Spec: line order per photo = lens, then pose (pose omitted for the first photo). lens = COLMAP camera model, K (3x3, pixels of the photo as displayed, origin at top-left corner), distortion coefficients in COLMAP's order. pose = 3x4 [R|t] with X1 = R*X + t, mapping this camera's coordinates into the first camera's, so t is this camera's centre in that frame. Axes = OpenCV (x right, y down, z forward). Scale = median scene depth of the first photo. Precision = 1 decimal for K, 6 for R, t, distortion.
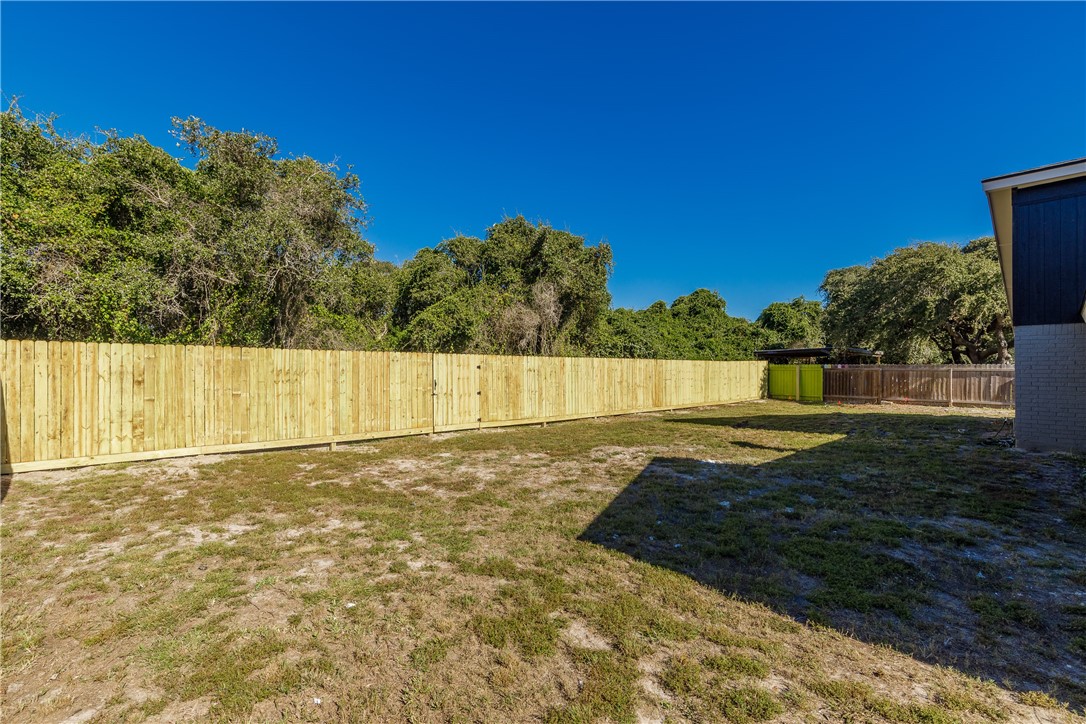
lens RADIAL K [[495.4, 0, 535.4], [0, 495.4, 365.5], [0, 0, 1]] dist [0.000245, -0.000435]
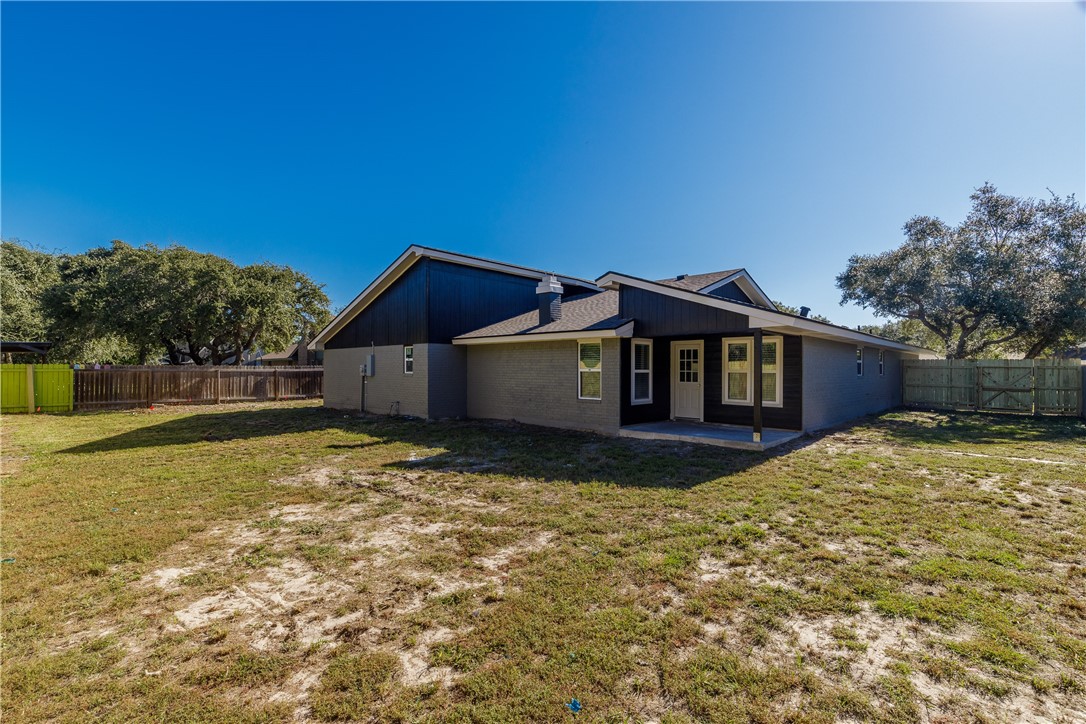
lens RADIAL K [[495.4, 0, 536.7], [0, 495.4, 365.2], [0, 0, 1]] dist [0.000245, -0.000435]
pose [[-0.042134, 0.009573, 0.999066, -0.328282], [-0.008247, 0.999917, -0.009929, 0.001597], [-0.999078, -0.008658, -0.042052, 0.372783]]
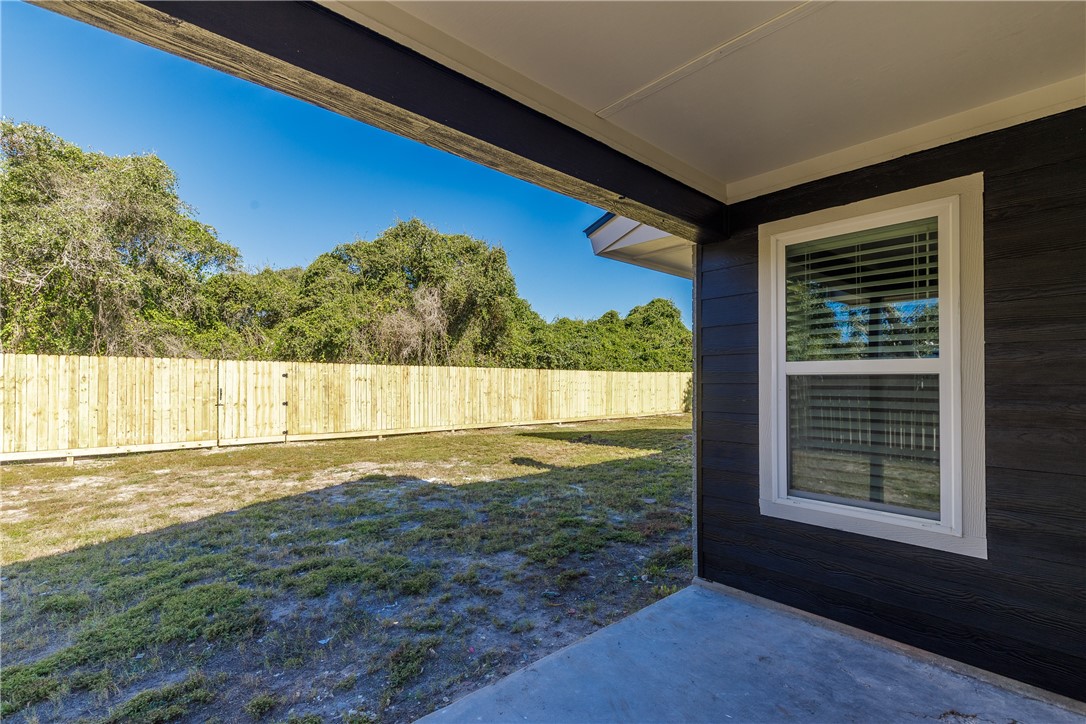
lens RADIAL K [[495.4, 0, 556.8], [0, 495.4, 380.9], [0, 0, 1]] dist [0.000245, -0.000435]
pose [[0.999913, 0.002812, -0.012860, 0.280708], [-0.002761, 0.999988, 0.004033, 0.005699], [0.012872, -0.003997, 0.999909, 0.056535]]
